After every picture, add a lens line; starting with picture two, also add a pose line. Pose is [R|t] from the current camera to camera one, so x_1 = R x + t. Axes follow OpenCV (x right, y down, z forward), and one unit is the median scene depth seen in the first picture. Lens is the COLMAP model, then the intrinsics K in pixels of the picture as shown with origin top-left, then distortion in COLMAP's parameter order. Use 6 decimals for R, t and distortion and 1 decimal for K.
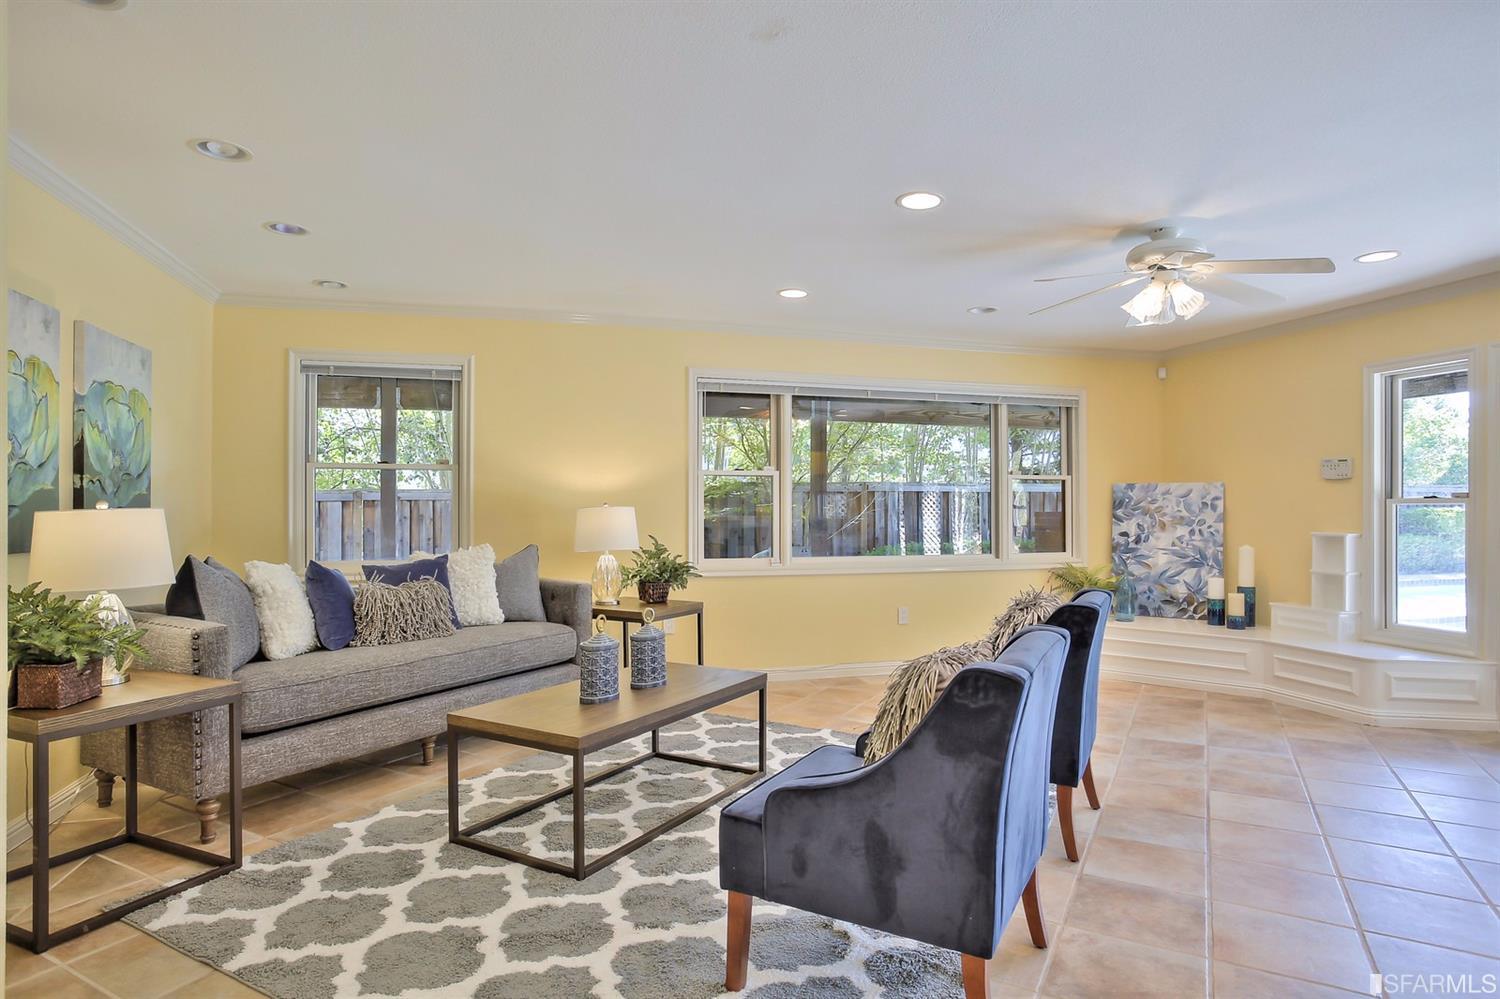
lens RADIAL K [[878.5, 0, 750.0], [0, 878.5, 499.5], [0, 0, 1]] dist [0.000472, 0.000374]
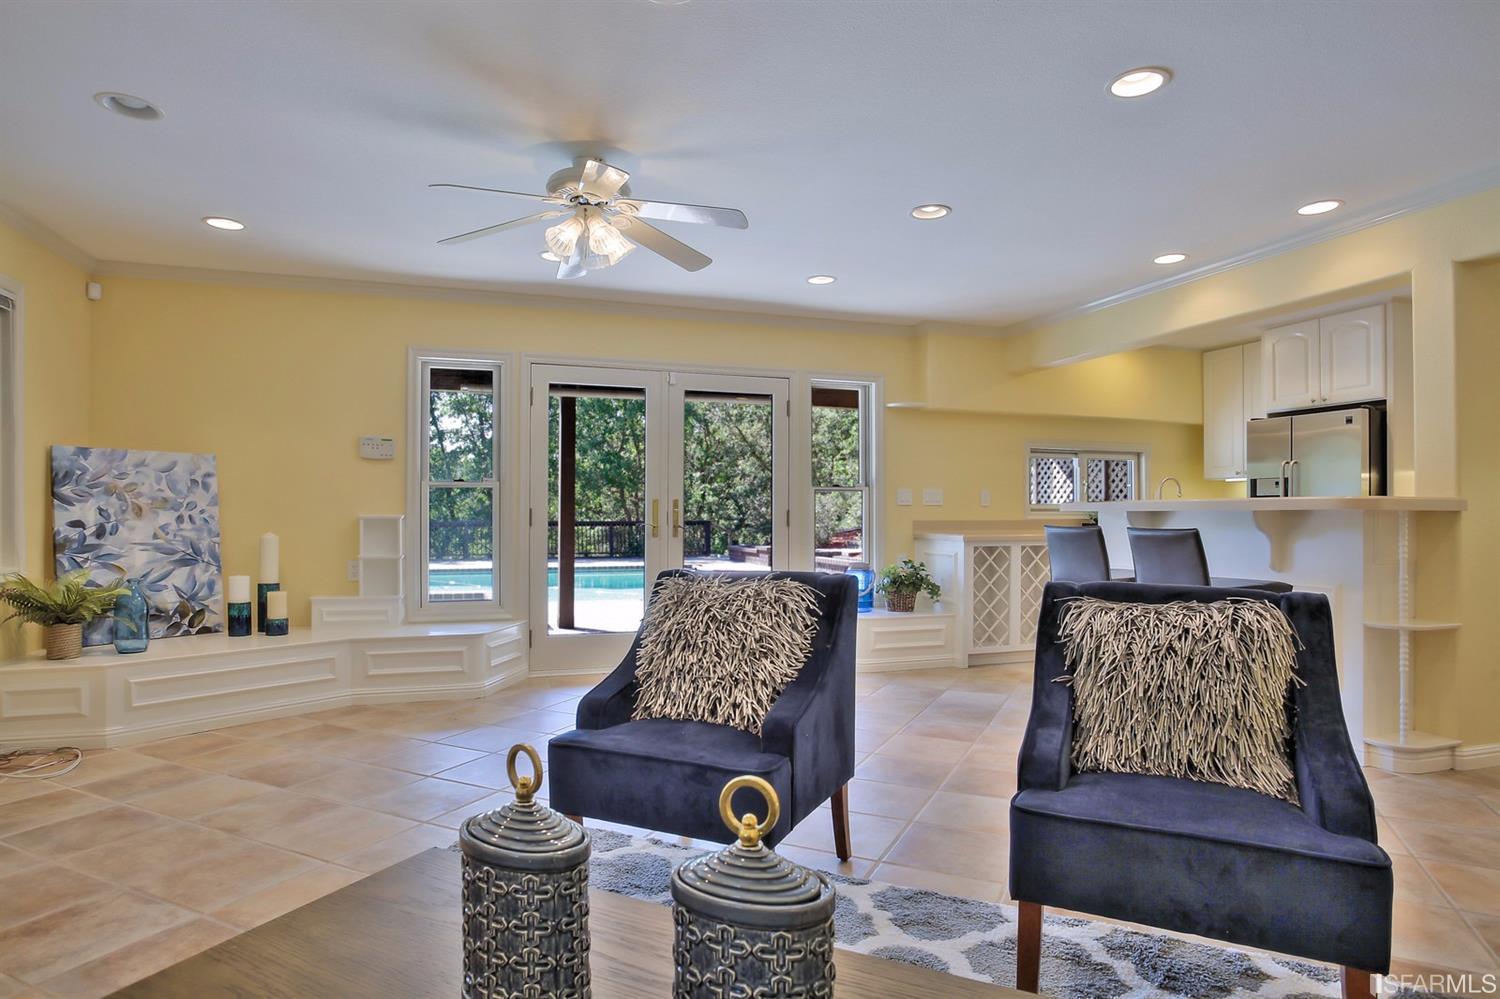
lens RADIAL K [[878.5, 0, 750.0], [0, 878.5, 499.5], [0, 0, 1]] dist [0.000472, 0.000374]
pose [[-0.040795, 0.015389, 0.999049, -0.258275], [-0.012519, 0.999795, -0.015911, 0.026439], [-0.999089, -0.013156, -0.040594, 0.547906]]
